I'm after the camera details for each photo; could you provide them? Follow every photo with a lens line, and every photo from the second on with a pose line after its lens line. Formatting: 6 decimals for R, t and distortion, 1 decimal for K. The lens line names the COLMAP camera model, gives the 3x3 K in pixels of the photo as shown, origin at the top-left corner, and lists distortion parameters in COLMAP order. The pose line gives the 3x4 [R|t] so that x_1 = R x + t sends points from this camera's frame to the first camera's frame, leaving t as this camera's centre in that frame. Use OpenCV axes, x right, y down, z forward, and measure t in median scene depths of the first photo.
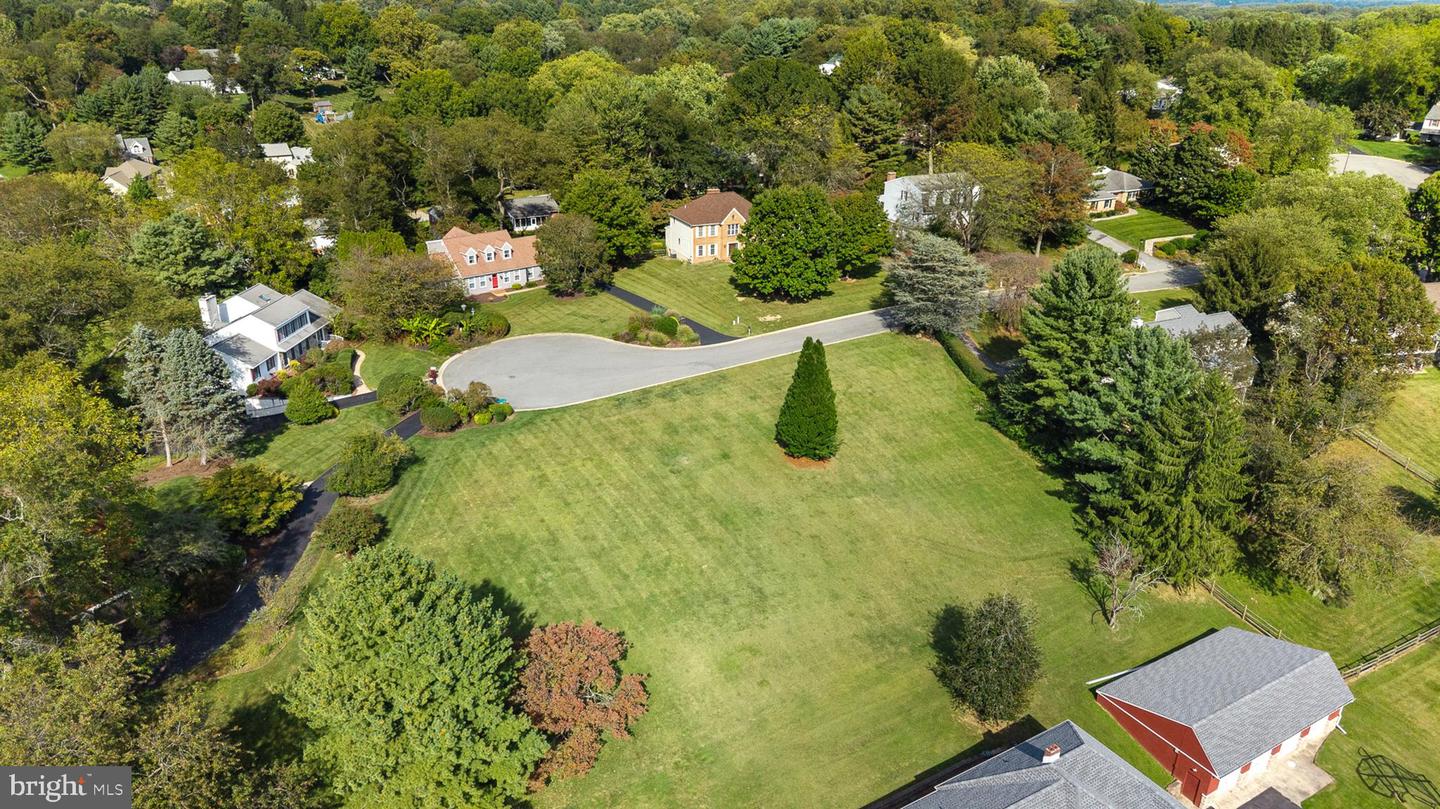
lens RADIAL K [[962.1, 0, 720.0], [0, 962.1, 404.5], [0, 0, 1]] dist [0.021718, -0.019103]
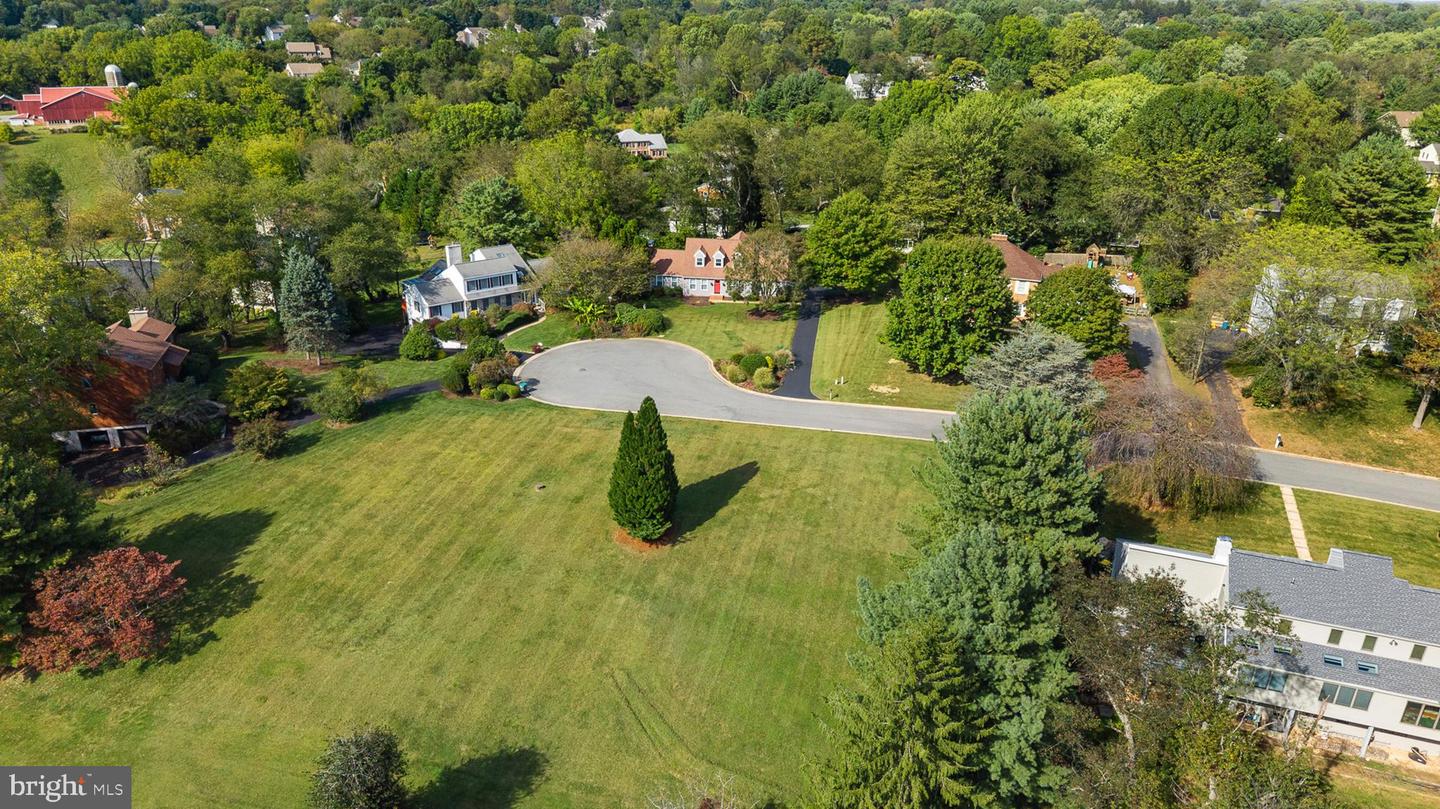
lens RADIAL K [[962.1, 0, 720.0], [0, 962.1, 404.5], [0, 0, 1]] dist [0.021718, -0.019103]
pose [[0.702929, 0.276922, -0.655137, 0.481998], [-0.285545, 0.953479, 0.096653, -0.113829], [0.651425, 0.119131, 0.749302, 0.280554]]
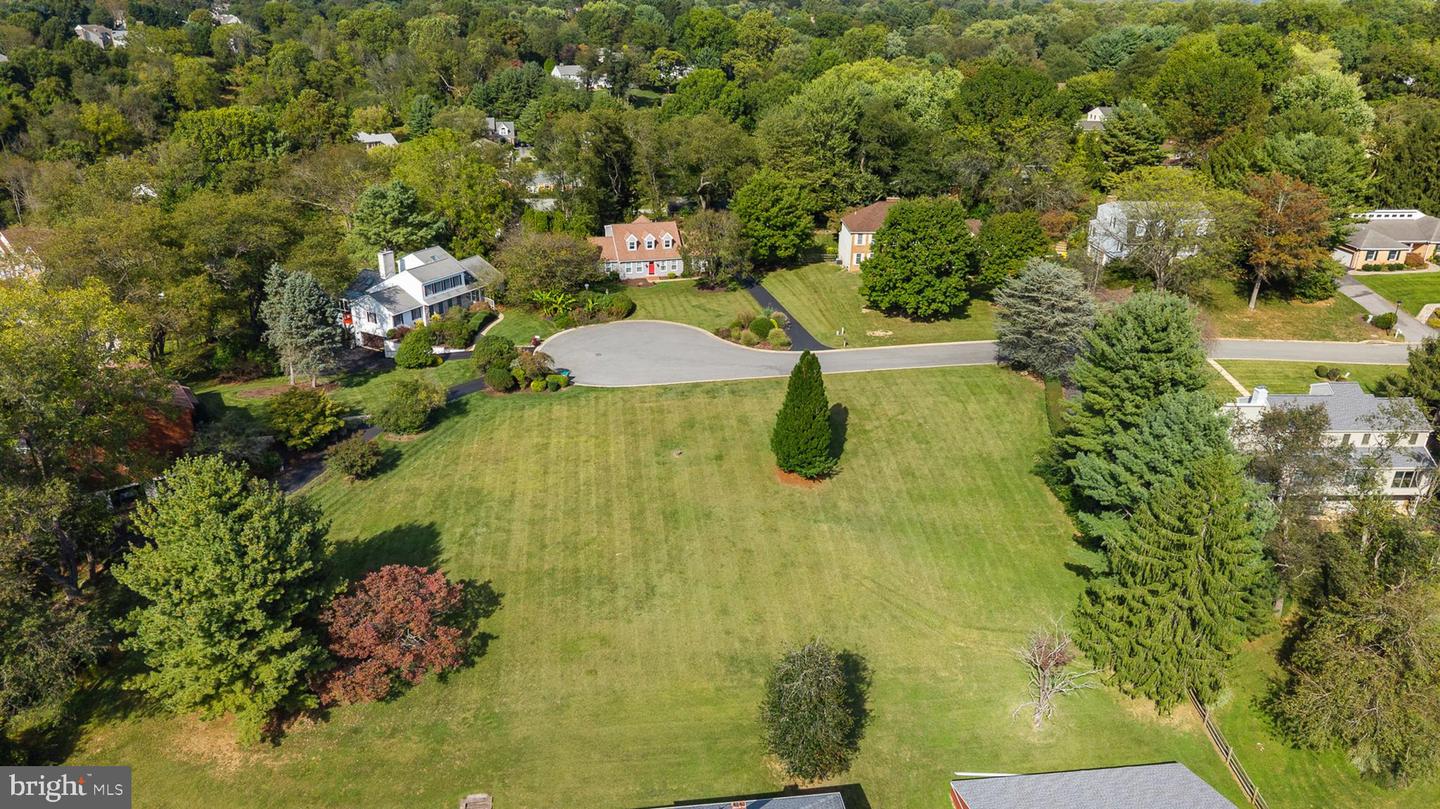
lens RADIAL K [[962.1, 0, 720.0], [0, 962.1, 404.5], [0, 0, 1]] dist [0.021718, -0.019103]
pose [[0.917804, 0.156479, -0.364896, 0.258017], [-0.158502, 0.987052, 0.024606, -0.018104], [0.364022, 0.035253, 0.930723, 0.050945]]
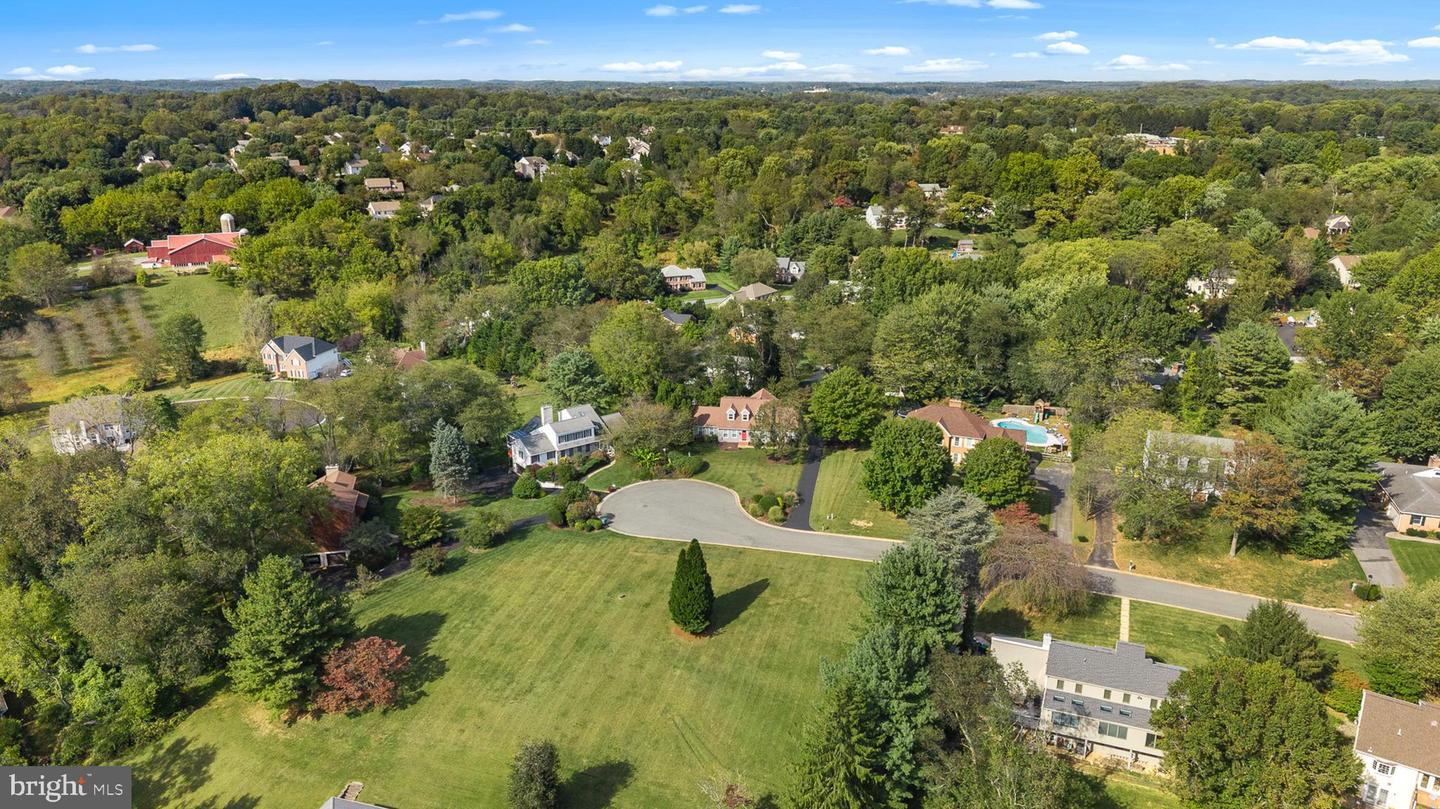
lens RADIAL K [[980.6, 0, 720.0], [0, 980.6, 404.5], [0, 0, 1]] dist [0.068631, -0.122884]
pose [[0.676556, 0.214844, -0.704354, 0.715300], [-0.280123, 0.959673, 0.023655, -0.201923], [0.681031, 0.181302, 0.709455, 0.017948]]
